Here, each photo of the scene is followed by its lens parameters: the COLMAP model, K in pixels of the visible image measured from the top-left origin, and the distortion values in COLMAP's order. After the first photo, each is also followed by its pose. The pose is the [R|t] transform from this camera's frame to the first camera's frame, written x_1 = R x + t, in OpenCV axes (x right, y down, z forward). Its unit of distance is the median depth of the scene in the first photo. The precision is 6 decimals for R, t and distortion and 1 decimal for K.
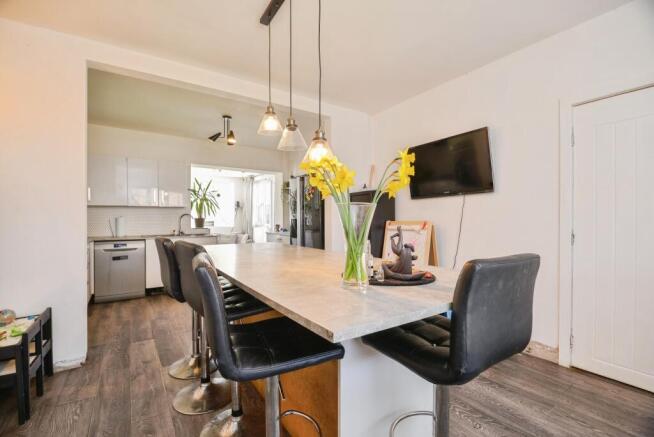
lens RADIAL K [[290.6, 0, 325.3], [0, 290.6, 218.3], [0, 0, 1]] dist [-0.009458, -0.000899]
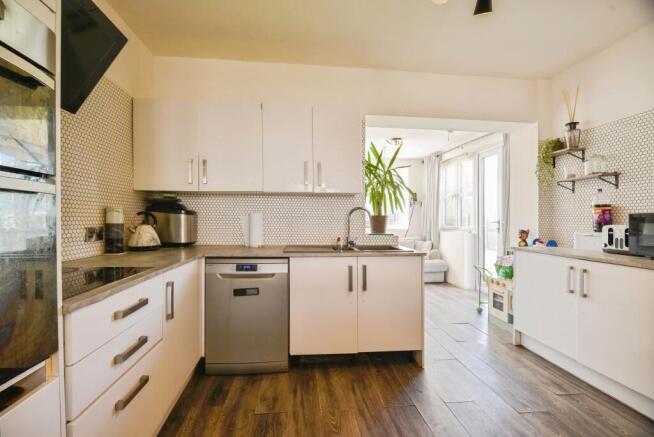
lens RADIAL K [[290.6, 0, 322.8], [0, 290.6, 217.8], [0, 0, 1]] dist [-0.009458, -0.000899]
pose [[0.880982, 0.009552, -0.473053, -0.333621], [-0.009867, 0.999950, 0.001817, 0.003988], [0.473047, 0.003067, 0.881032, 0.584277]]
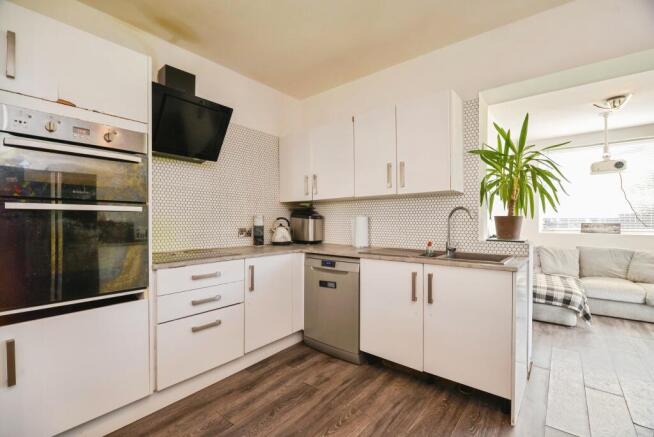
lens RADIAL K [[290.6, 0, 325.3], [0, 290.6, 222.2], [0, 0, 1]] dist [-0.009458, -0.000899]
pose [[0.280128, 0.005986, -0.959944, -0.128359], [0.005014, 0.999958, 0.007699, 0.003968], [0.959949, -0.006970, 0.280087, 0.790257]]
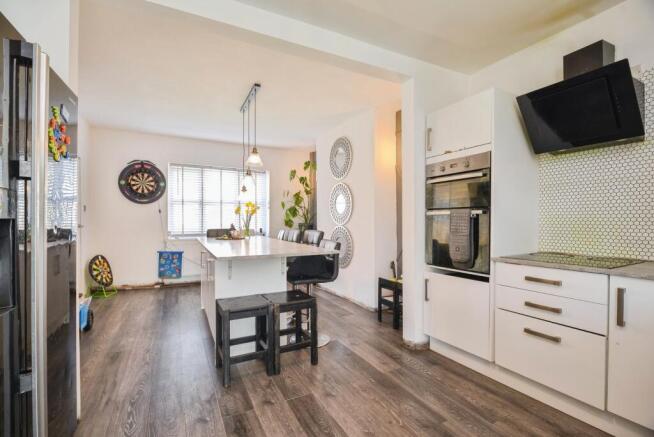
lens RADIAL K [[290.6, 0, 325.8], [0, 290.6, 222.0], [0, 0, 1]] dist [-0.009458, -0.000899]
pose [[-0.992769, 0.002294, 0.120017, -0.355102], [0.001989, 0.999994, -0.002660, 0.007019], [-0.120023, -0.002402, -0.992768, 1.185629]]
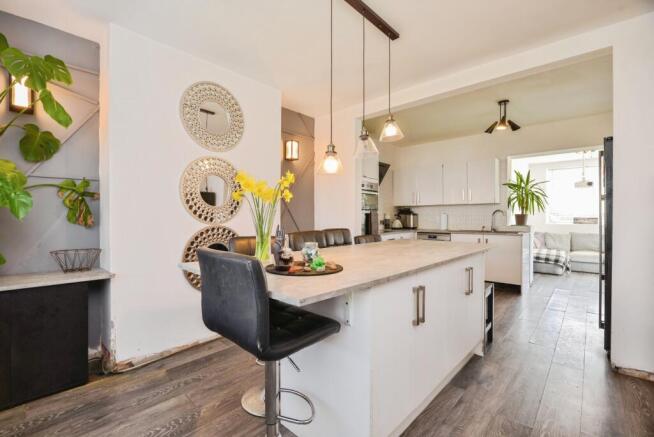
lens RADIAL K [[290.6, 0, 319.8], [0, 290.6, 217.0], [0, 0, 1]] dist [-0.009458, -0.000899]
pose [[0.215831, 0.007950, -0.976398, 0.396885], [0.006629, 0.999932, 0.009607, -0.006743], [0.976408, -0.008546, 0.215764, 0.240271]]
